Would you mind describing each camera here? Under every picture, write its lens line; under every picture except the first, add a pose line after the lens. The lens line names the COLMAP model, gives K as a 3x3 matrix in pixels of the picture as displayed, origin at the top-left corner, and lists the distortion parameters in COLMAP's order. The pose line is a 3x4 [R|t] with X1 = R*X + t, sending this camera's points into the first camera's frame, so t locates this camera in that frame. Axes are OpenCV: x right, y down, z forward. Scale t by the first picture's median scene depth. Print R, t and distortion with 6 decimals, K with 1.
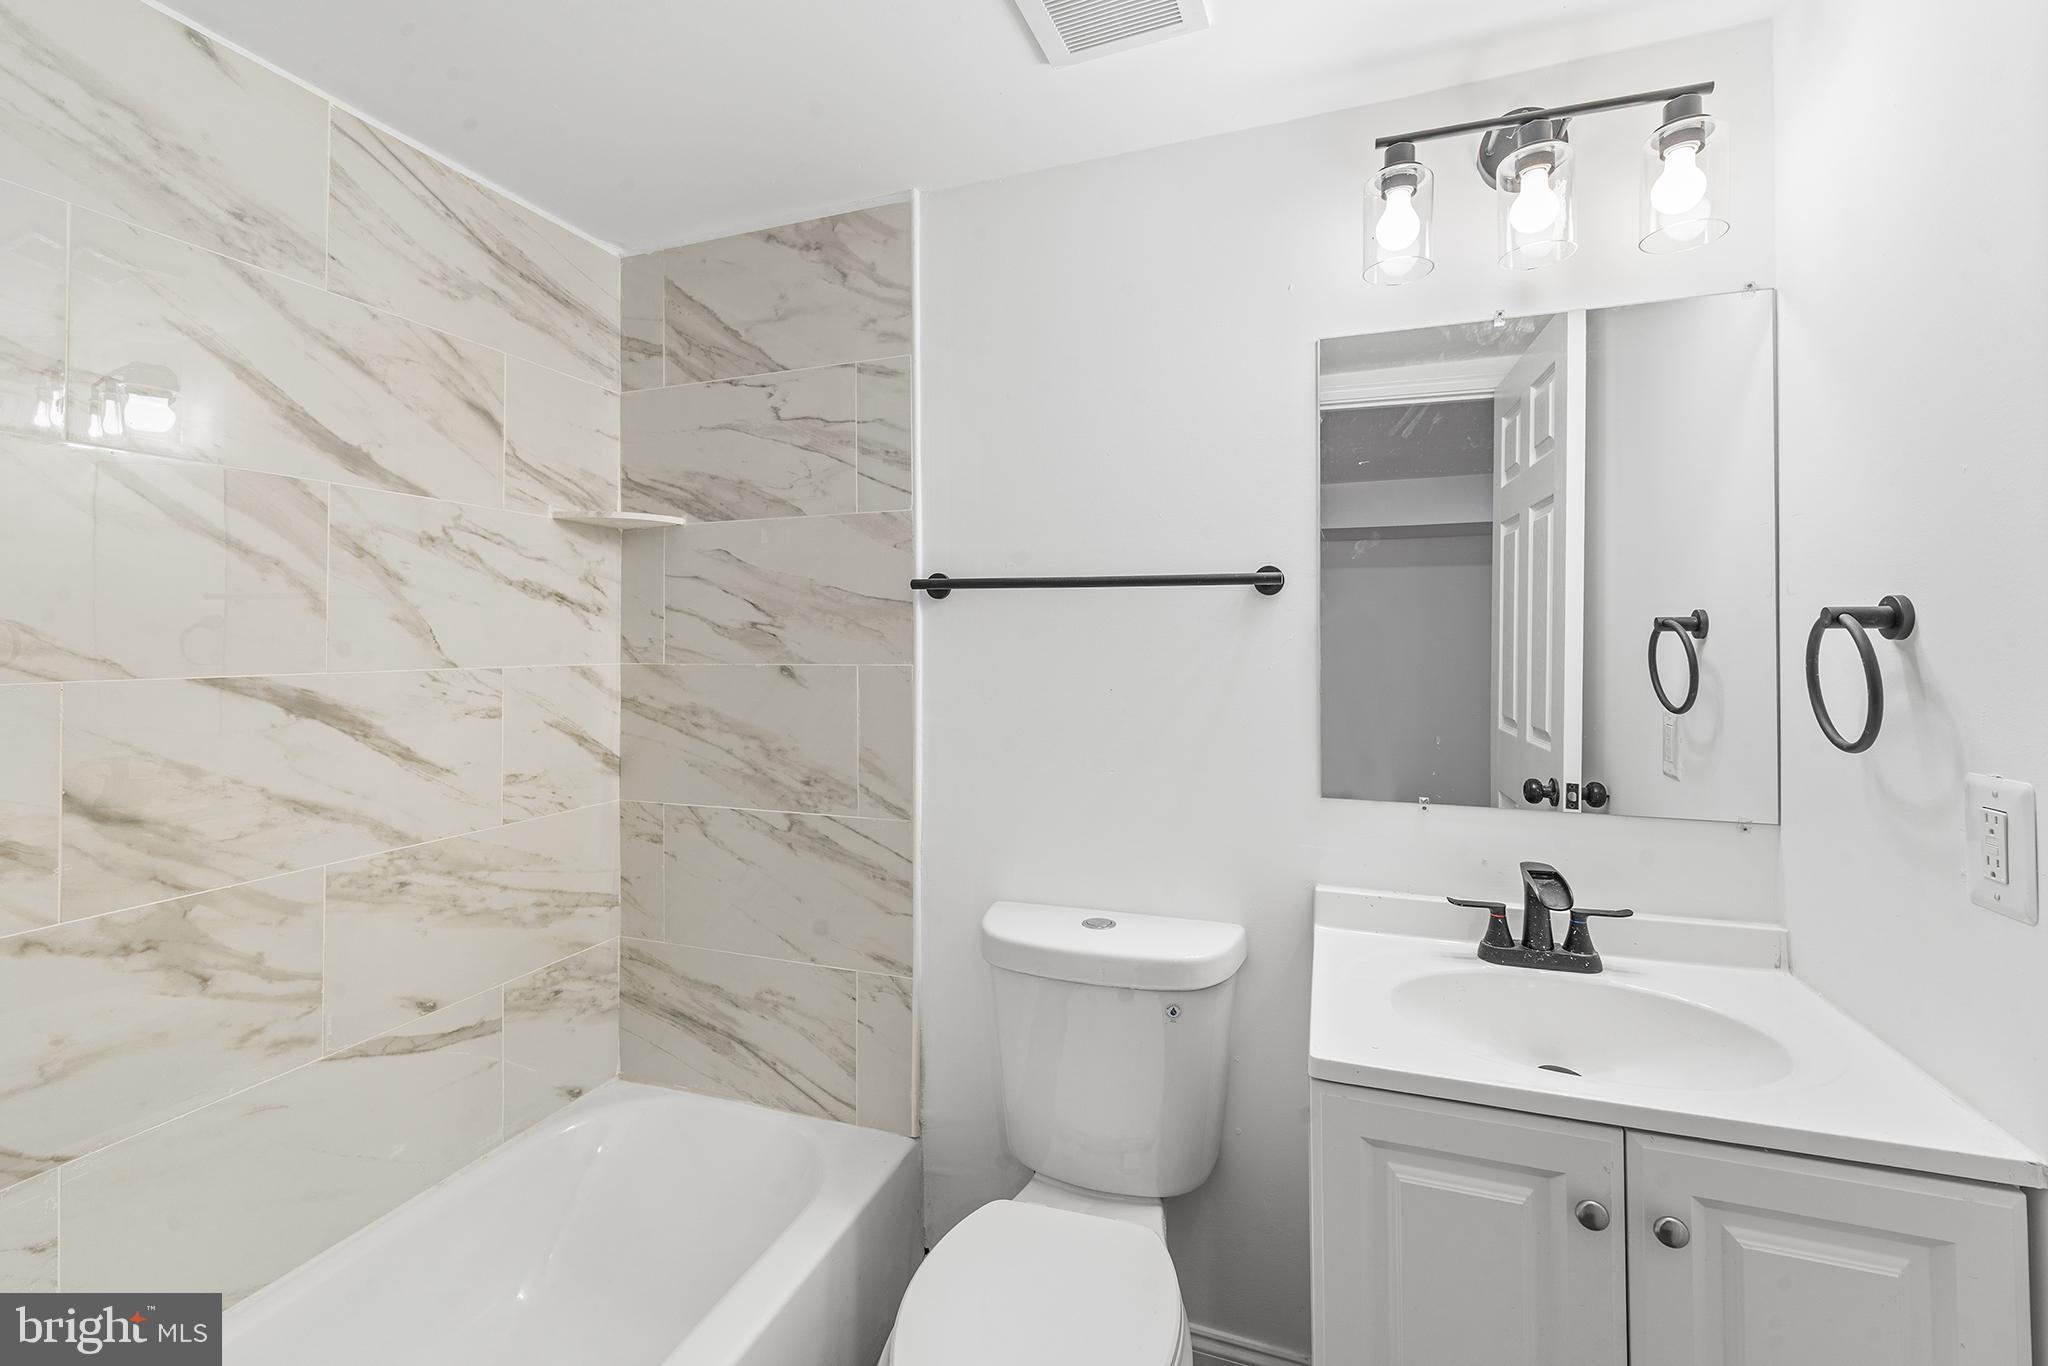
lens RADIAL K [[842.7, 0, 1044.8], [0, 842.7, 632.6], [0, 0, 1]] dist [0.001002, 0.000524]
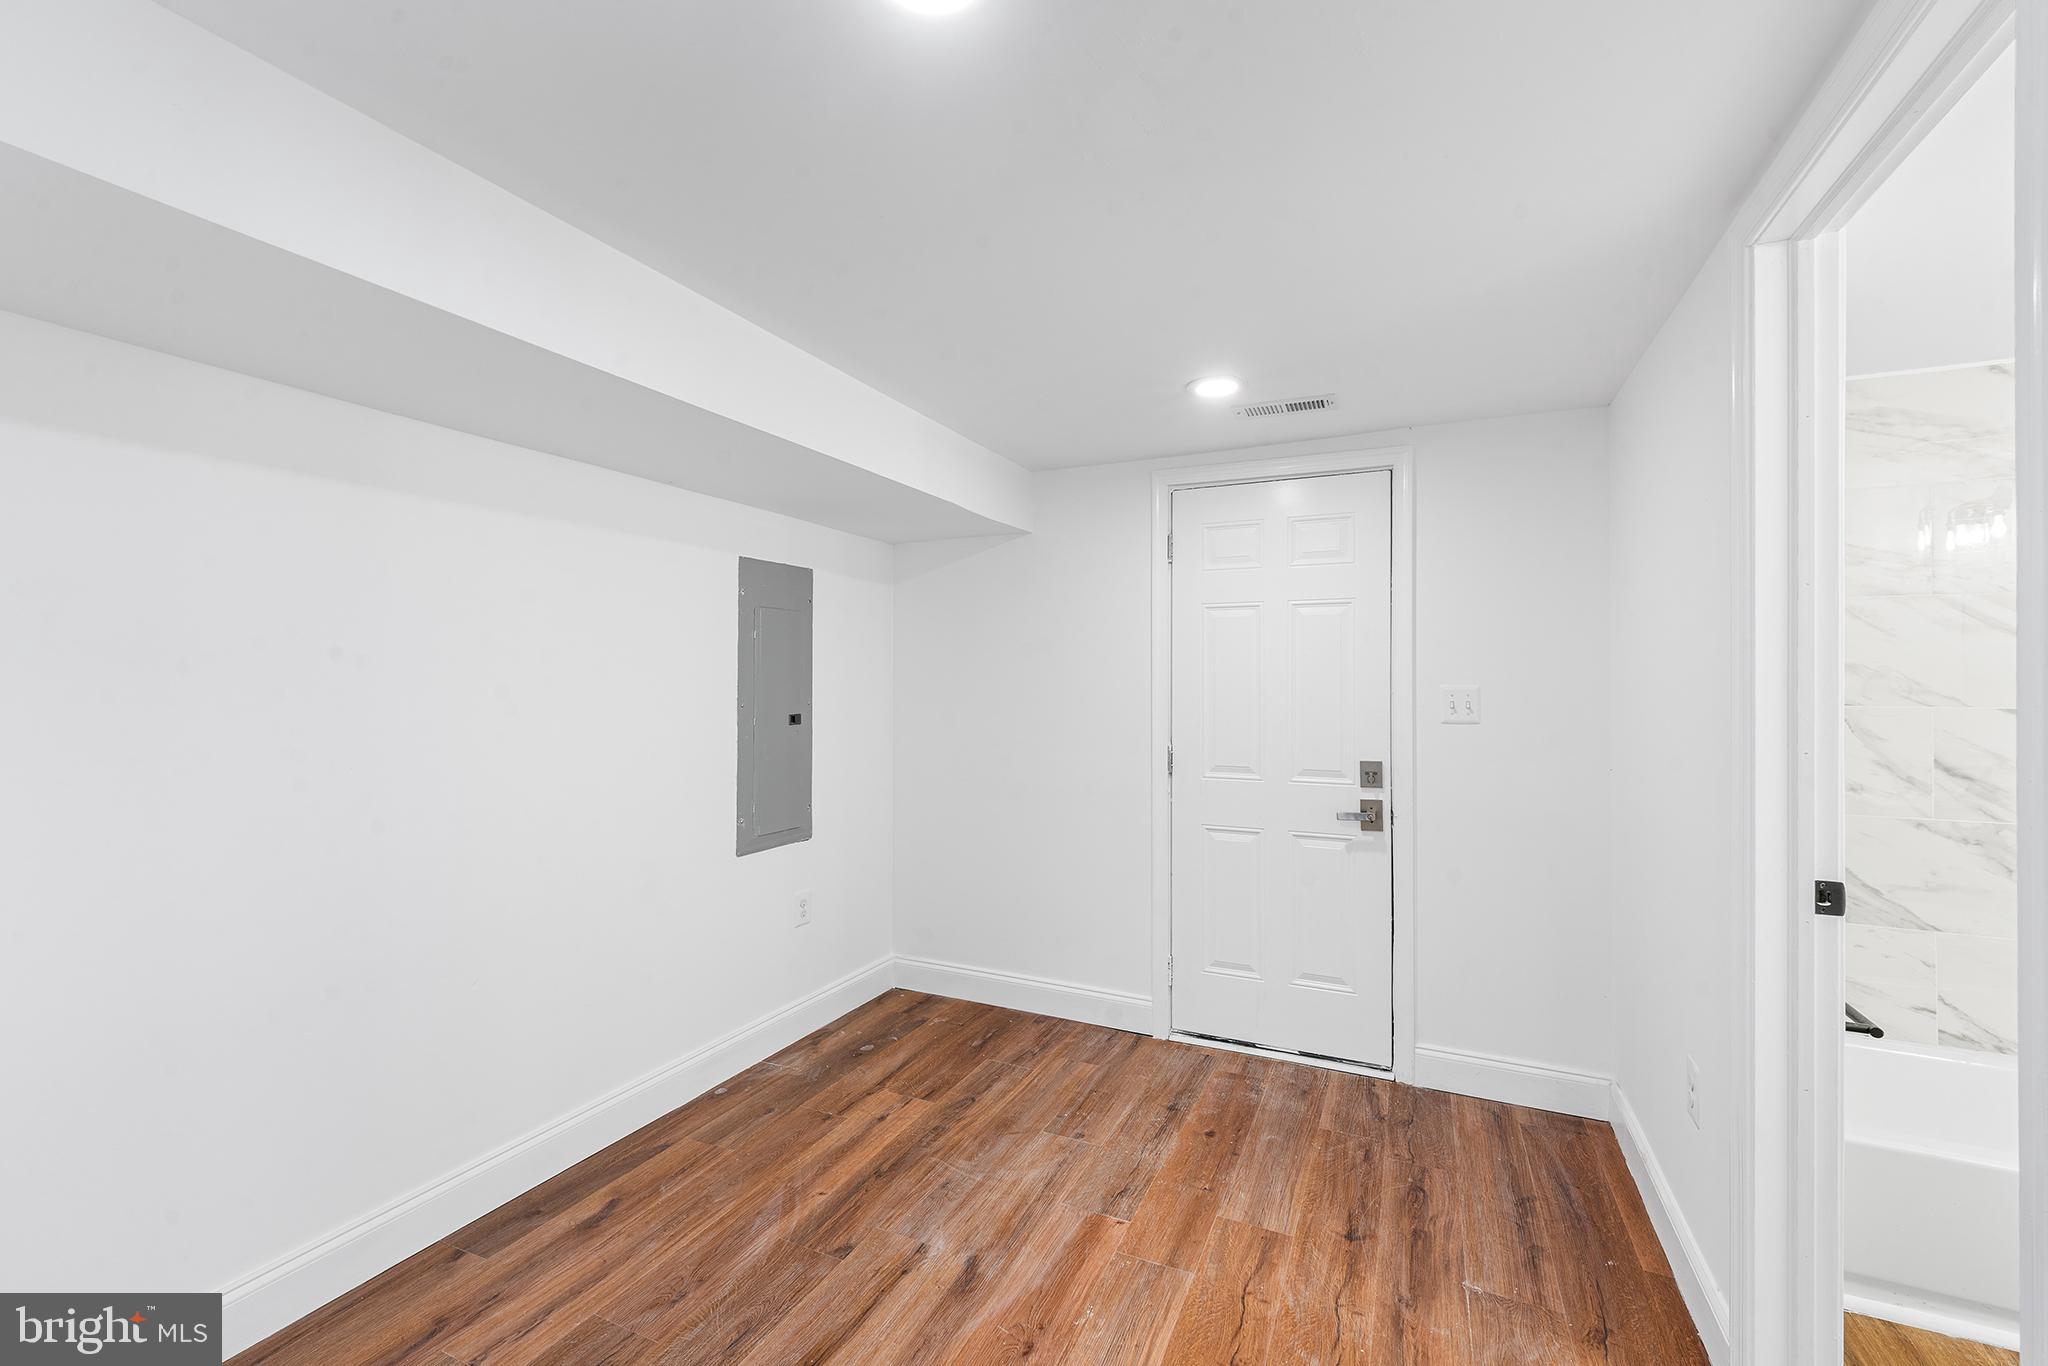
lens RADIAL K [[842.7, 0, 1015.7], [0, 842.7, 674.7], [0, 0, 1]] dist [0.001002, 0.000524]
pose [[-0.121236, -0.006967, -0.992599, 1.174045], [0.009667, 0.999920, -0.008200, -0.026126], [0.992577, -0.010590, -0.121158, -0.988598]]
